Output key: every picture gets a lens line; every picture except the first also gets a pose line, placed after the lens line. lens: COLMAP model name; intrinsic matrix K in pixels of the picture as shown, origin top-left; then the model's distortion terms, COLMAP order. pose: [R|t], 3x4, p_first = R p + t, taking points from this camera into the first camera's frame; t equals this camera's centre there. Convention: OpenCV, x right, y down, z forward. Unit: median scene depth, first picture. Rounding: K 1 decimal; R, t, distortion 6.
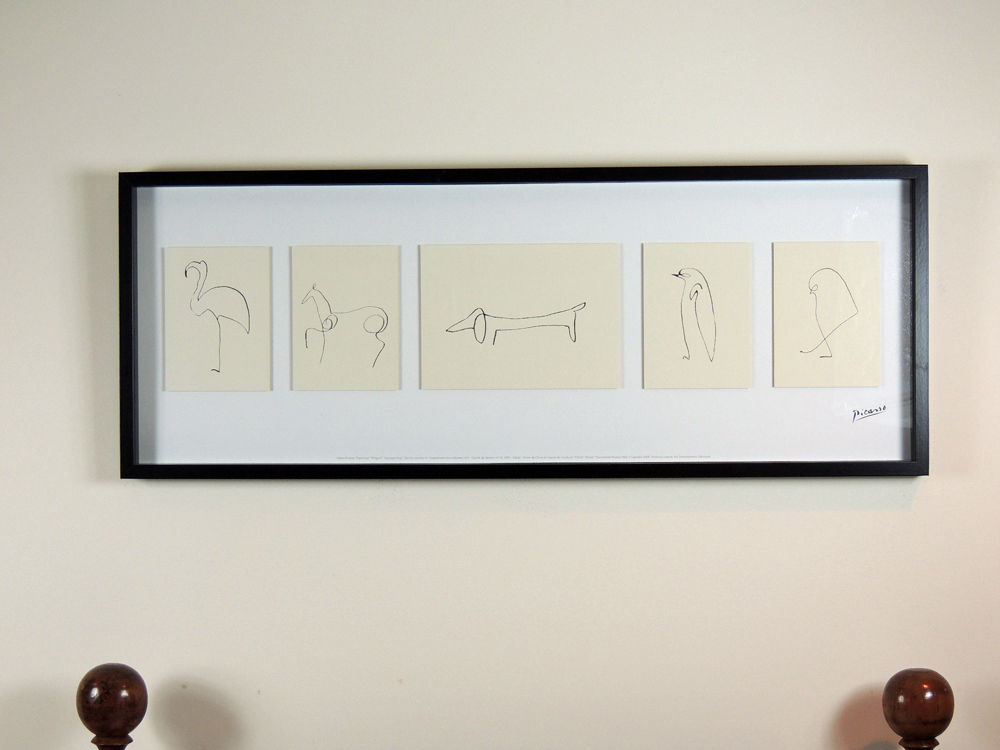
lens RADIAL K [[1763.4, 0, 506.6], [0, 1763.4, 374.5], [0, 0, 1]] dist [0.029844, 0.000000]
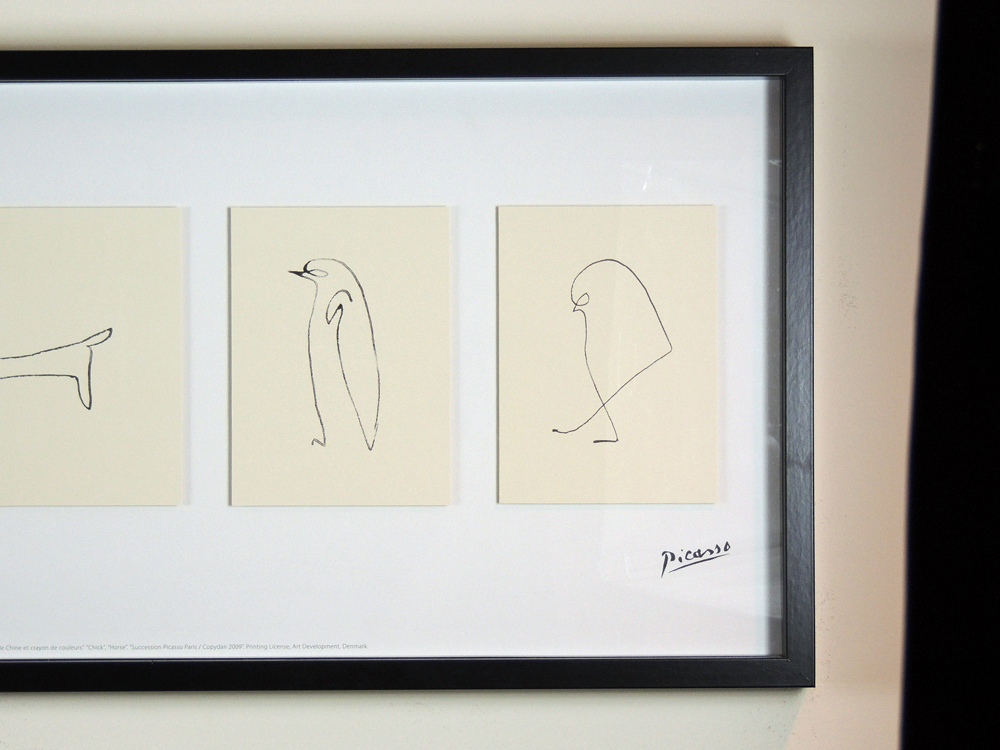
lens RADIAL K [[3642.3, 0, 498.9], [0, 3642.3, 378.4], [0, 0, 1]] dist [0.302699, 0.000000]
pose [[0.999825, 0.002543, -0.018539, 0.170029], [-0.003026, 0.999656, -0.026054, -0.001052], [0.018466, 0.026106, 0.999489, -0.005265]]
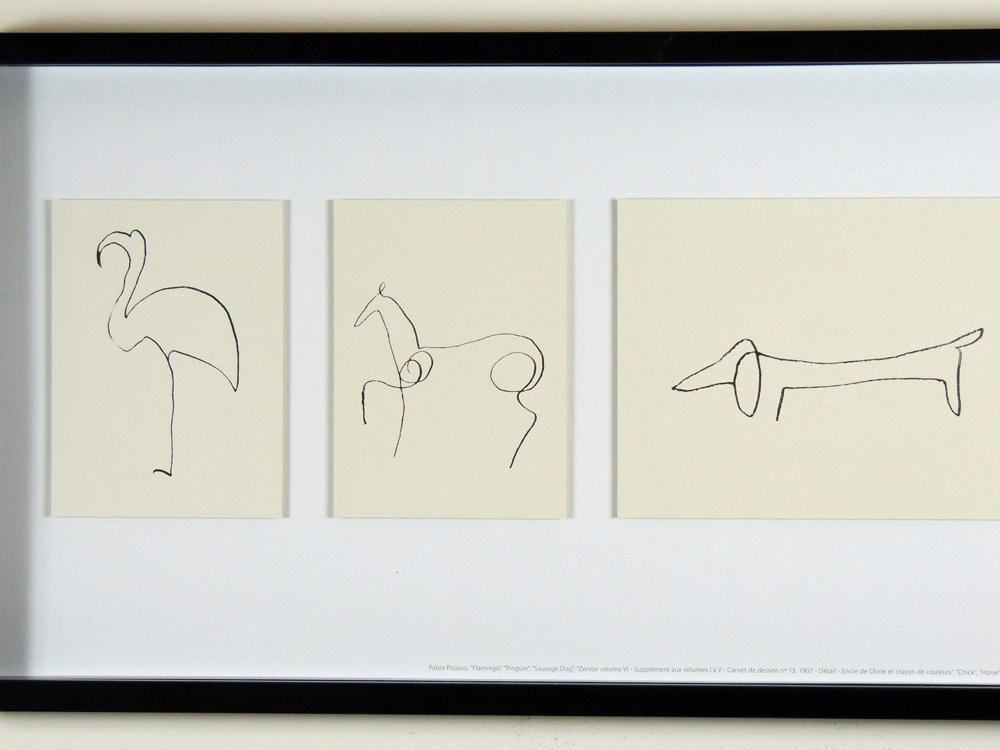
lens RADIAL K [[3874.3, 0, 496.8], [0, 3874.3, 373.8], [0, 0, 1]] dist [0.272748, 0.000000]
pose [[0.999799, 0.008583, -0.018109, -0.061375], [-0.009098, 0.999550, -0.028567, 0.000346], [0.017856, 0.028726, 0.999428, 0.003016]]
